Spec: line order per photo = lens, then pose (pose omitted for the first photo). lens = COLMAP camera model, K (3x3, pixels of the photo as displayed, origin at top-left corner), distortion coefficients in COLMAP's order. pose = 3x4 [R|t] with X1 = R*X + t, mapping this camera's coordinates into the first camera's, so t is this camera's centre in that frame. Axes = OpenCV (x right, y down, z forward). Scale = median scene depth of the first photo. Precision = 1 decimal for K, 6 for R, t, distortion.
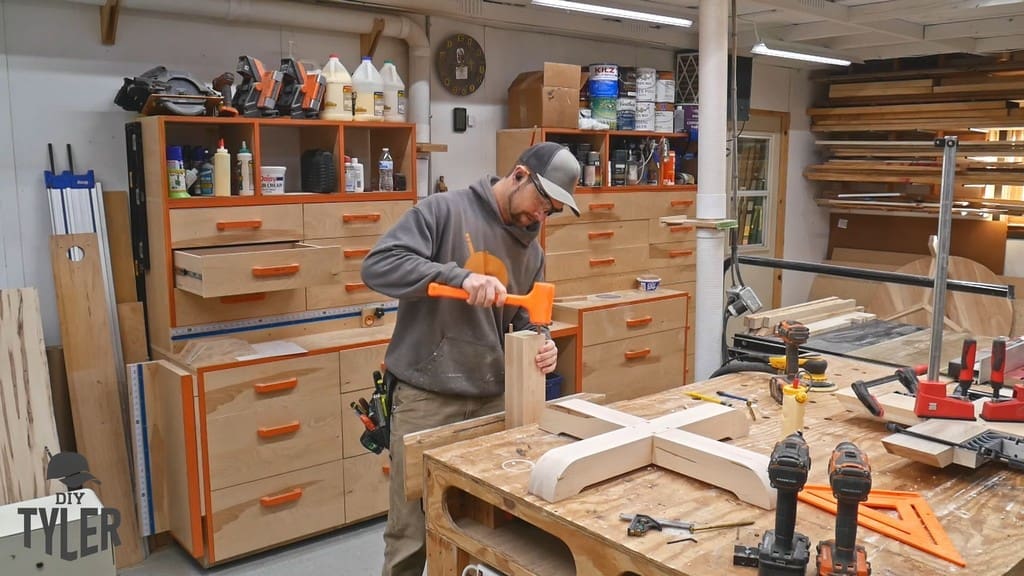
lens RADIAL K [[849.5, 0, 518.4], [0, 849.5, 288.3], [0, 0, 1]] dist [-0.048175, 0.020595]
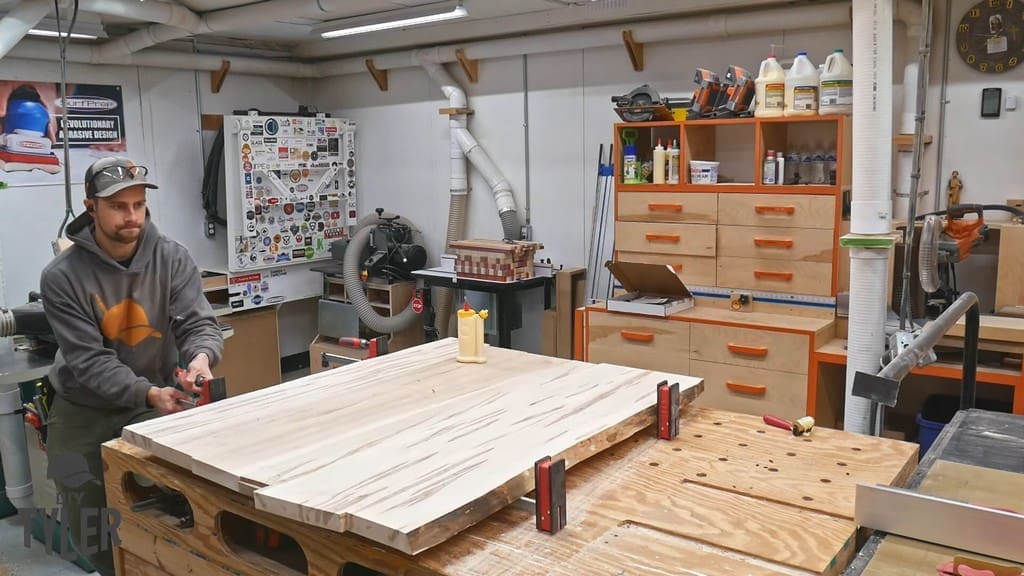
lens RADIAL K [[849.5, 0, 522.6], [0, 849.5, 288.4], [0, 0, 1]] dist [-0.048175, 0.020595]
pose [[0.230573, 0.145584, -0.962103, 0.851251], [-0.128396, 0.984651, 0.118226, -0.078649], [0.964547, 0.096270, 0.245726, 0.506622]]
